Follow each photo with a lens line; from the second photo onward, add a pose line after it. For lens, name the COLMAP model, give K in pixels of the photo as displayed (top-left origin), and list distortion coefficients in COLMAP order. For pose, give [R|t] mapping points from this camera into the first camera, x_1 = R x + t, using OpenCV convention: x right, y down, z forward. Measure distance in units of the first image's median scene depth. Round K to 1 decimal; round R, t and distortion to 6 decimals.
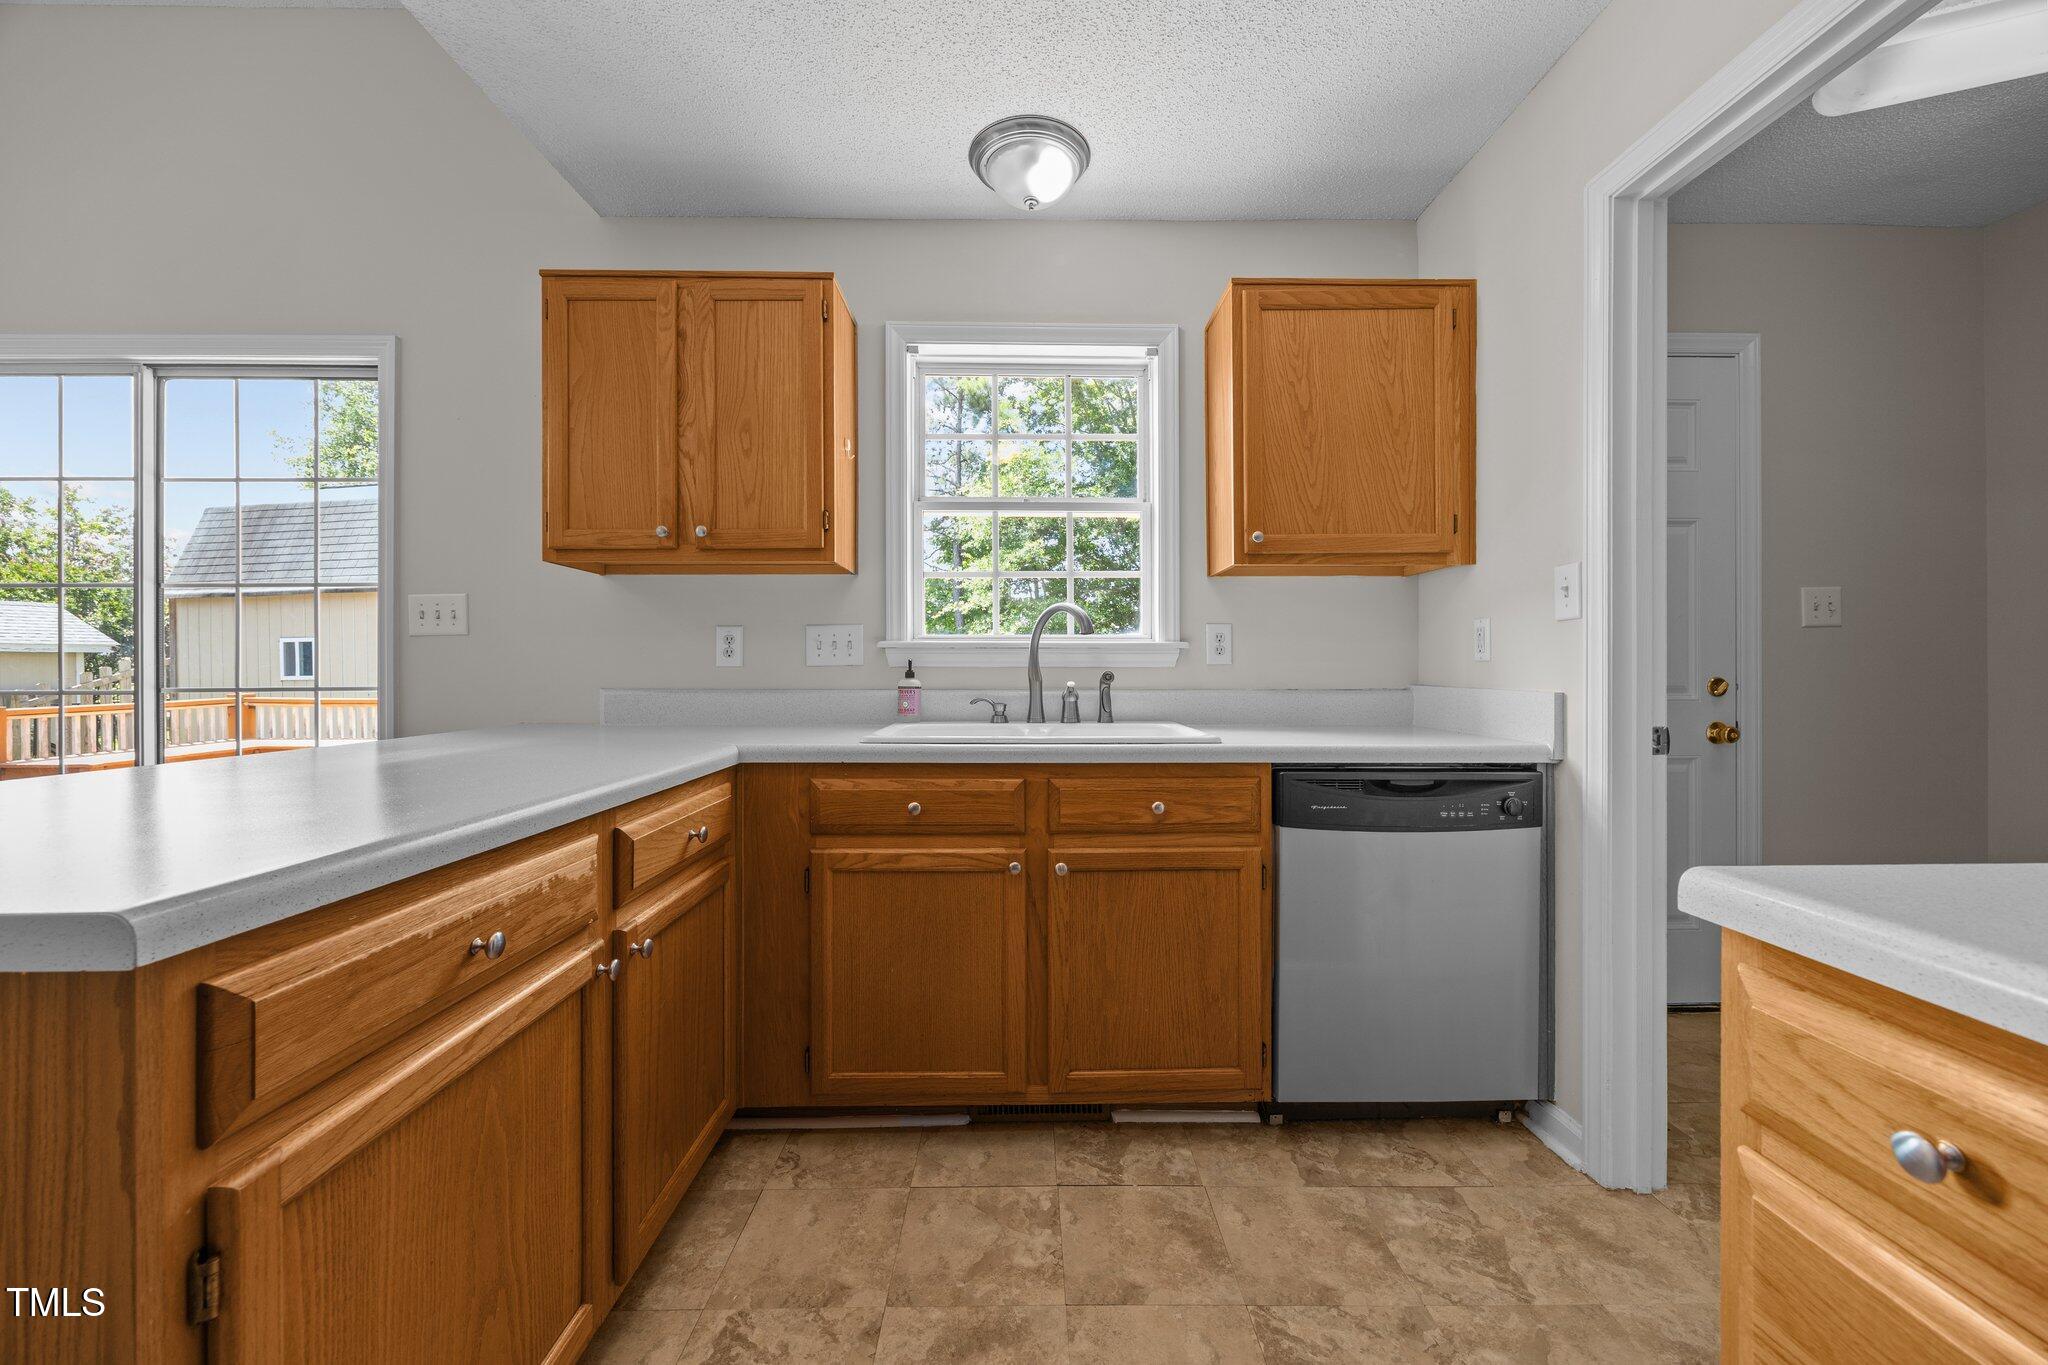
lens RADIAL K [[816.2, 0, 1040.9], [0, 816.2, 676.2], [0, 0, 1]] dist [-0.001789, -0.000275]
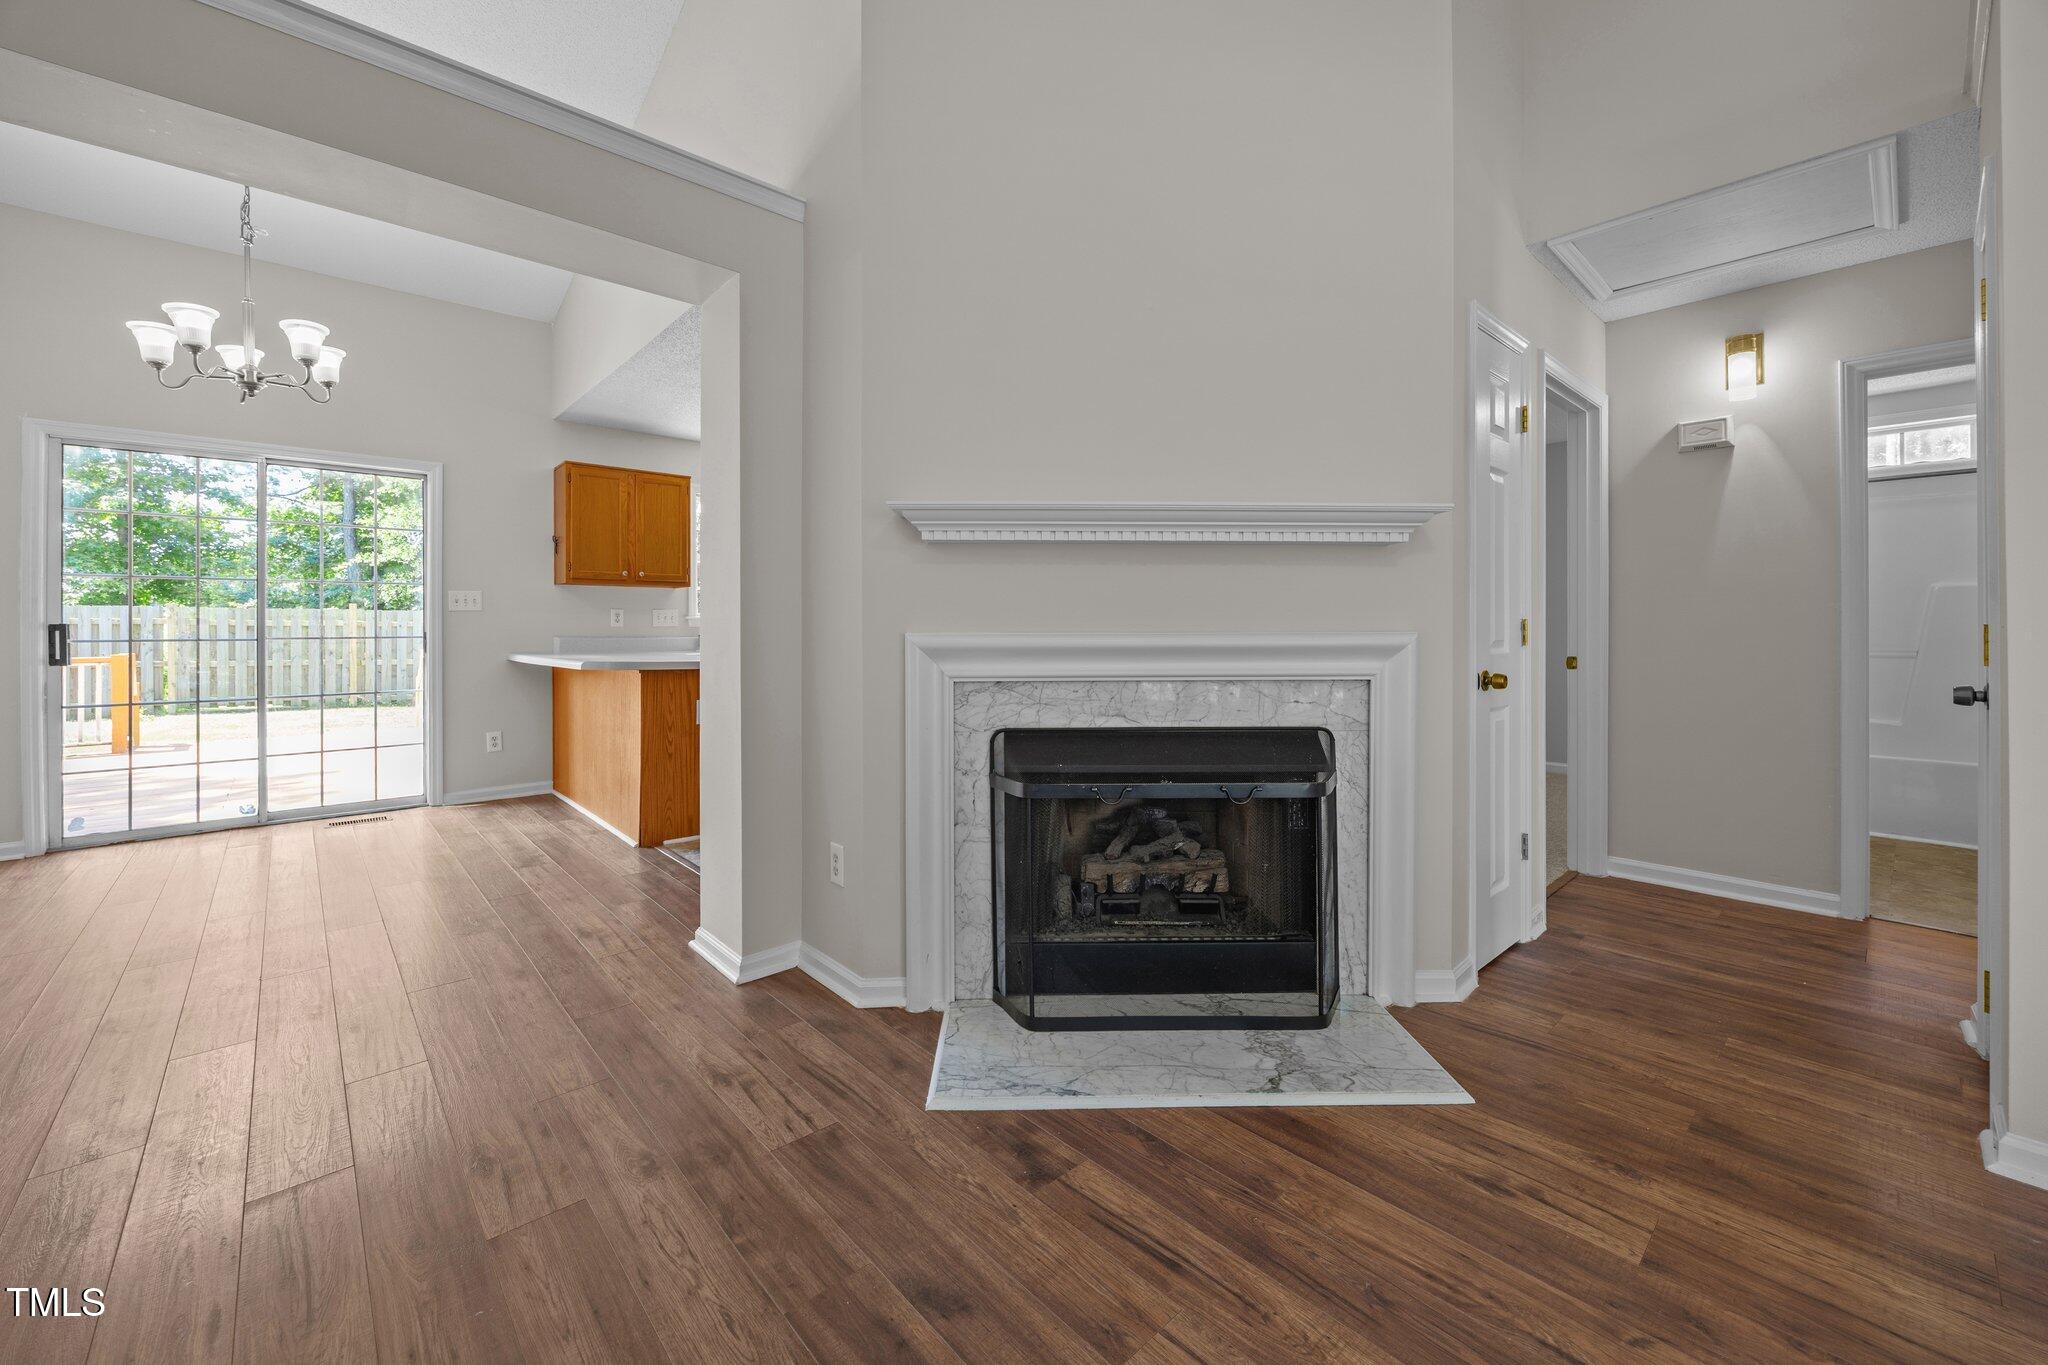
lens RADIAL K [[816.2, 0, 1037.9], [0, 816.2, 631.5], [0, 0, 1]] dist [-0.001789, -0.000275]
pose [[0.760401, 0.001005, 0.649453, -0.946075], [0.001079, 0.999995, -0.002811, 0.009065], [-0.649453, 0.002838, 0.760396, -1.460375]]
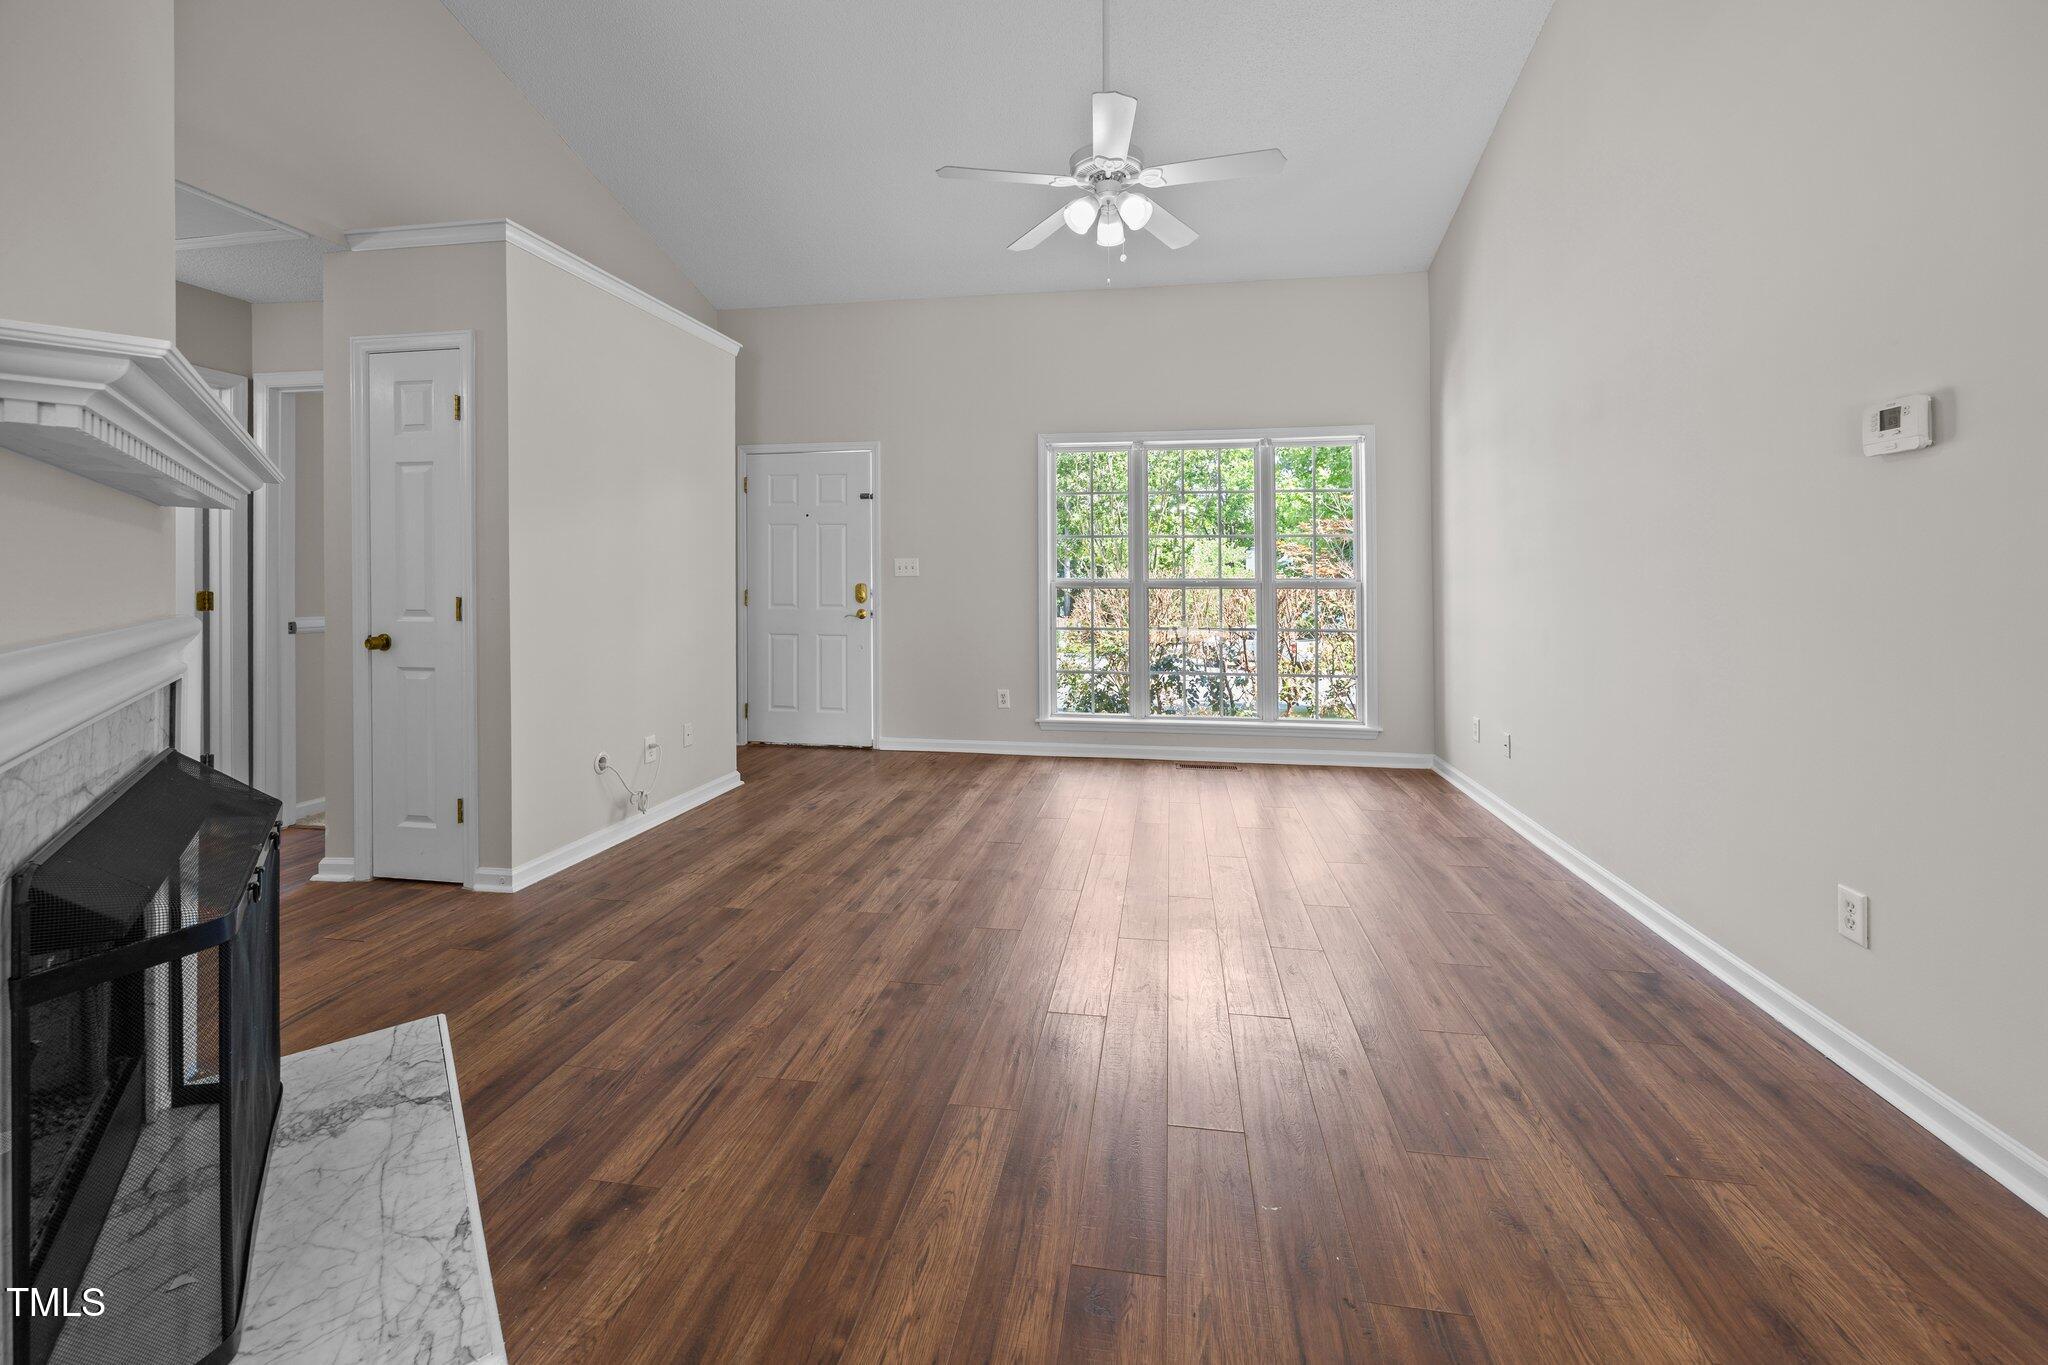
lens RADIAL K [[816.2, 0, 1041.1], [0, 816.2, 580.5], [0, 0, 1]] dist [-0.001789, -0.000275]
pose [[-0.982224, 0.006125, 0.187611, -0.946889], [0.006955, 0.999969, 0.003766, -0.025443], [-0.187582, 0.005004, -0.982236, -0.405597]]
